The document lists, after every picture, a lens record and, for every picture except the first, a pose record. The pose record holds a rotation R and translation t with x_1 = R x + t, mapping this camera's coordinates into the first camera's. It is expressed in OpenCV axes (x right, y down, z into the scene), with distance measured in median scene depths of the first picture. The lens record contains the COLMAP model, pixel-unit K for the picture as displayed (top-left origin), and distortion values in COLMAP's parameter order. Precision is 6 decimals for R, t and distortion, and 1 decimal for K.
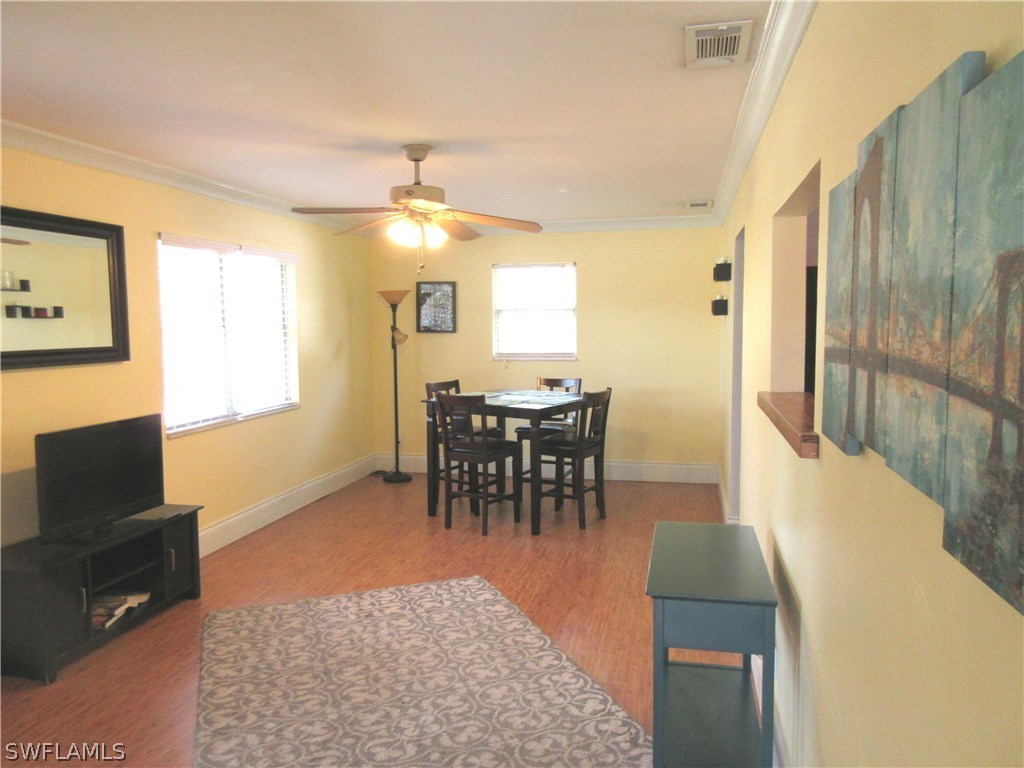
lens RADIAL K [[753.7, 0, 514.3], [0, 753.7, 383.4], [0, 0, 1]] dist [-0.003368, 0.002727]
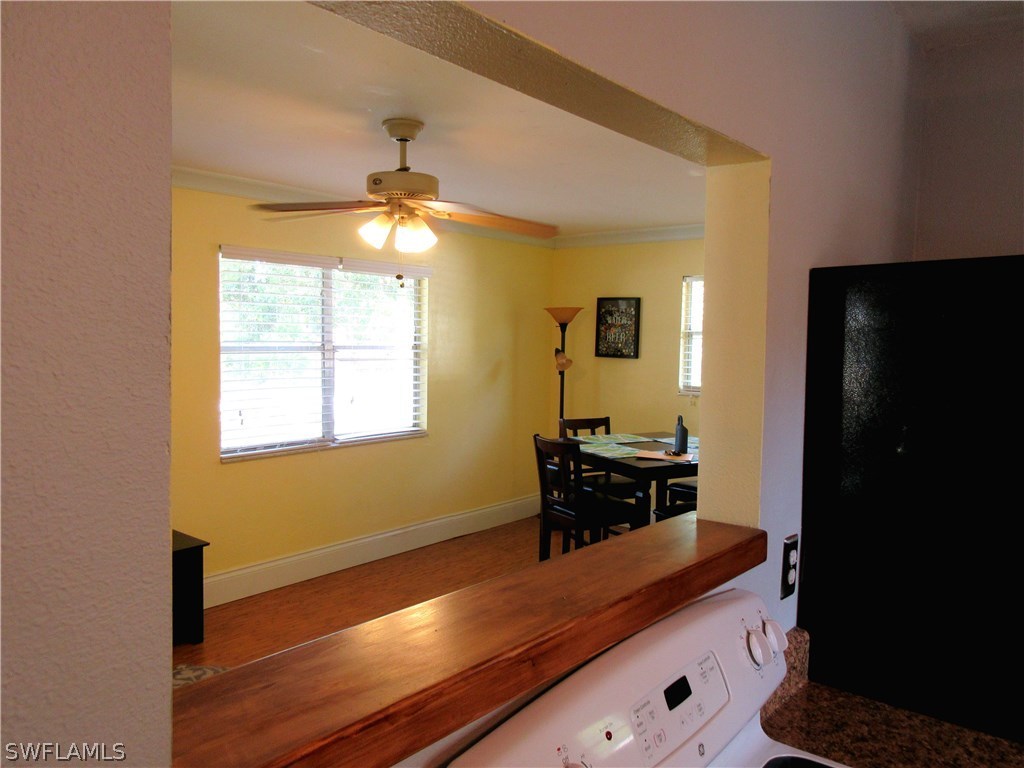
lens RADIAL K [[753.7, 0, 512.0], [0, 753.7, 379.7], [0, 0, 1]] dist [-0.003368, 0.002727]
pose [[0.893317, 0.049950, -0.446643, 0.308083], [-0.061670, 0.998028, -0.011731, -0.045504], [0.445176, 0.038024, 0.894635, 0.344434]]
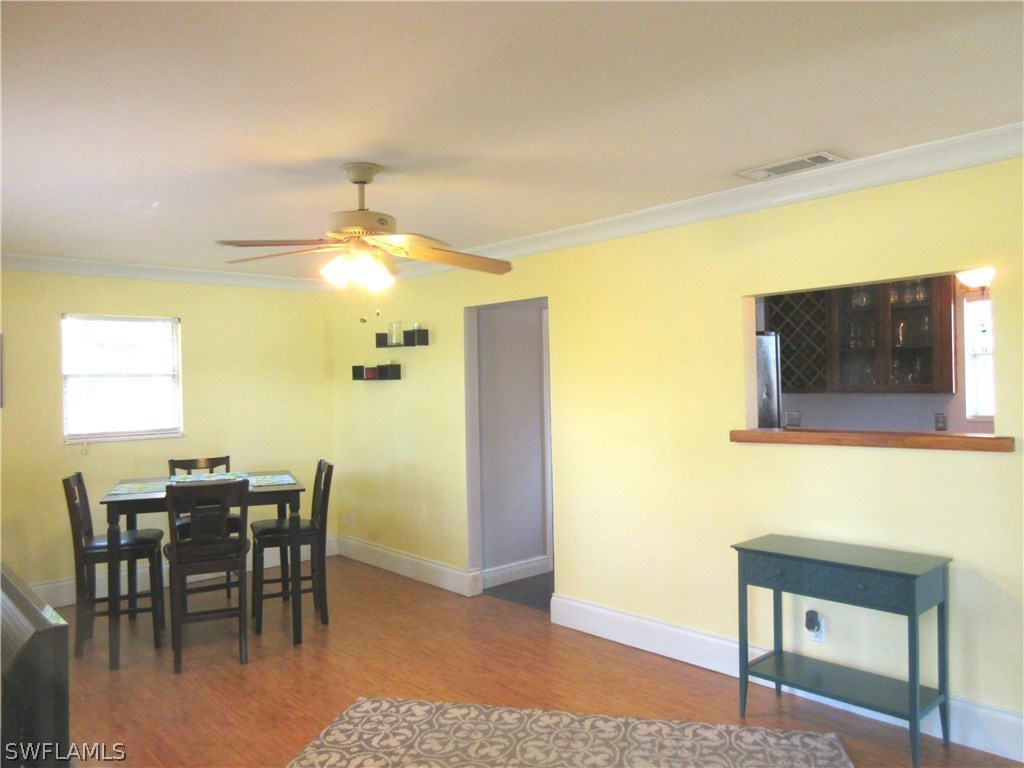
lens RADIAL K [[753.7, 0, 513.4], [0, 753.7, 385.5], [0, 0, 1]] dist [-0.003368, 0.002727]
pose [[0.576461, -0.006474, 0.817099, -0.656922], [0.085357, 0.994975, -0.052336, -0.021438], [-0.812655, 0.099915, 0.574116, 0.400886]]
